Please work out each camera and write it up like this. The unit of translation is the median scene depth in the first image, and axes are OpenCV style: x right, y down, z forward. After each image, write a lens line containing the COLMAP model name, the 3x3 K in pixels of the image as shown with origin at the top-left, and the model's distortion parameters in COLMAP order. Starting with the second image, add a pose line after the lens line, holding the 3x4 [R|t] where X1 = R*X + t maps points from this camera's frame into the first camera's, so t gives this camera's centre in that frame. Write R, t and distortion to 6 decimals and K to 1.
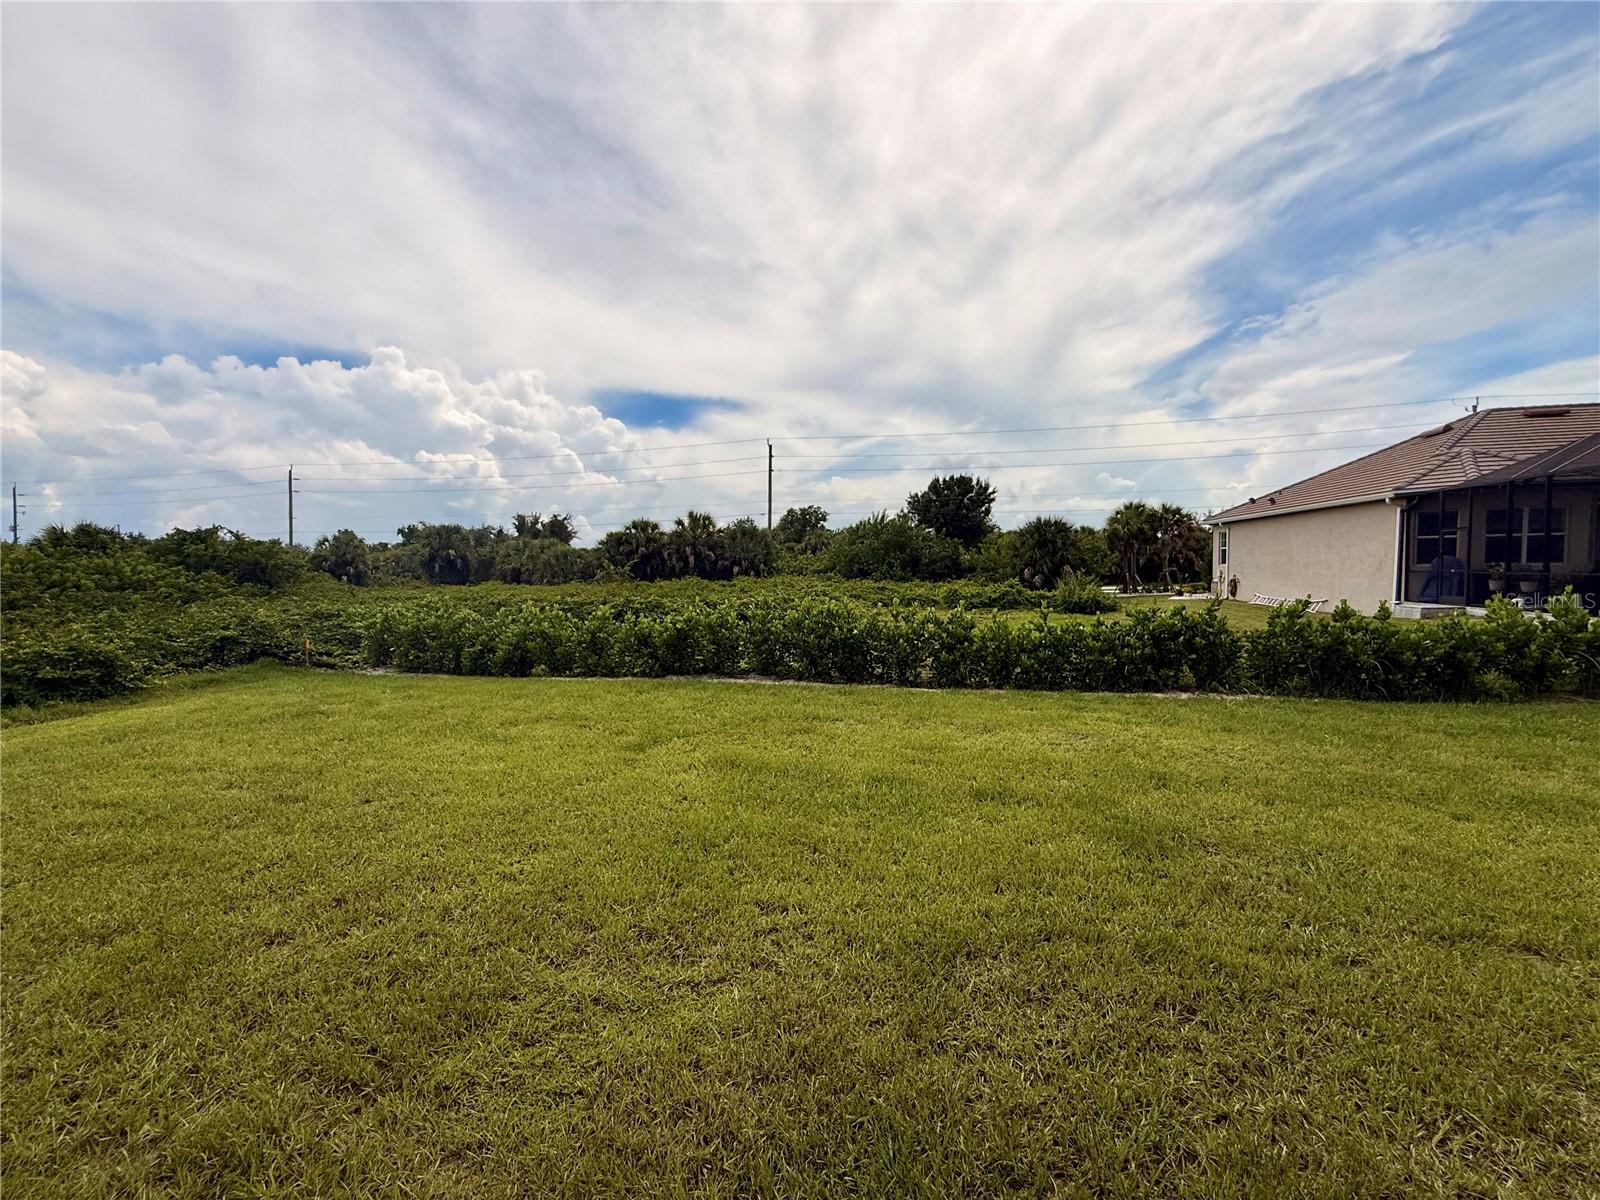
lens RADIAL K [[637.6, 0, 795.3], [0, 637.6, 599.5], [0, 0, 1]] dist [0.000072, 0.000118]
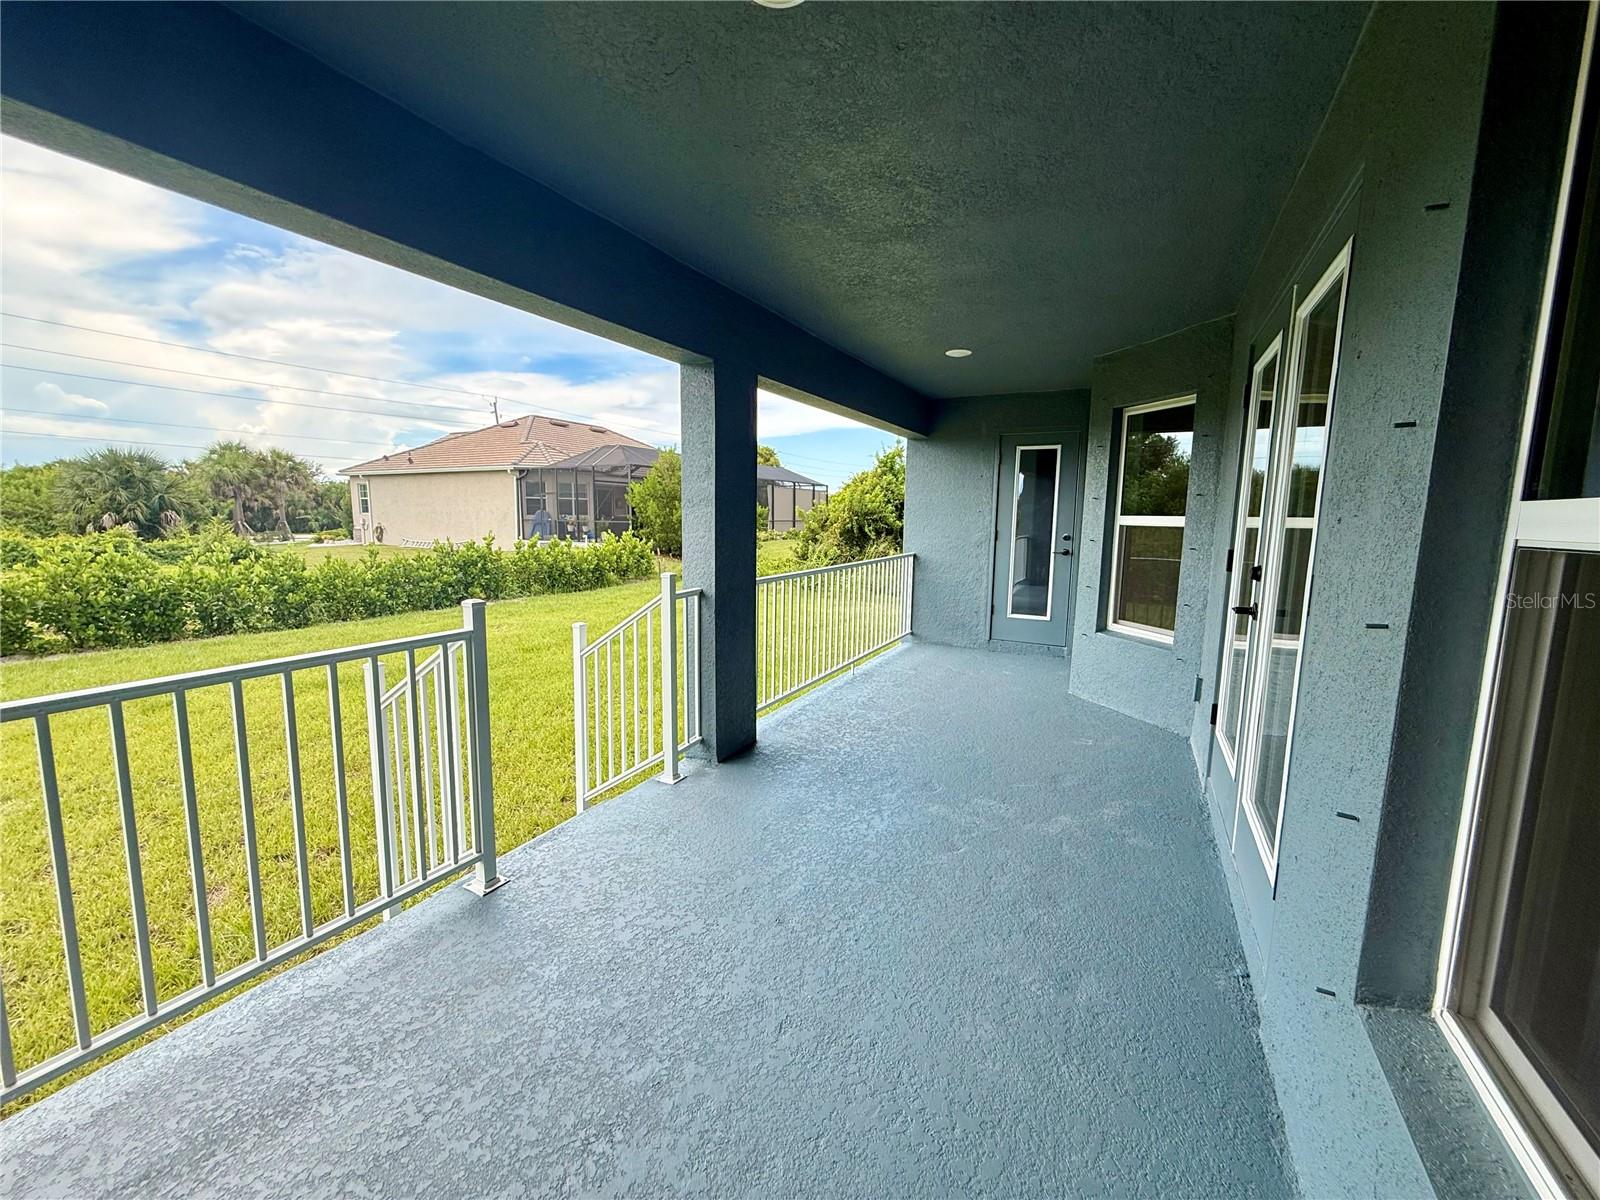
lens RADIAL K [[637.6, 0, 795.3], [0, 637.6, 599.5], [0, 0, 1]] dist [0.000072, 0.000118]
pose [[0.263818, -0.111071, 0.958156, -0.165280], [0.037577, 0.993777, 0.104854, 0.004633], [-0.963840, 0.008342, 0.266350, -0.011111]]
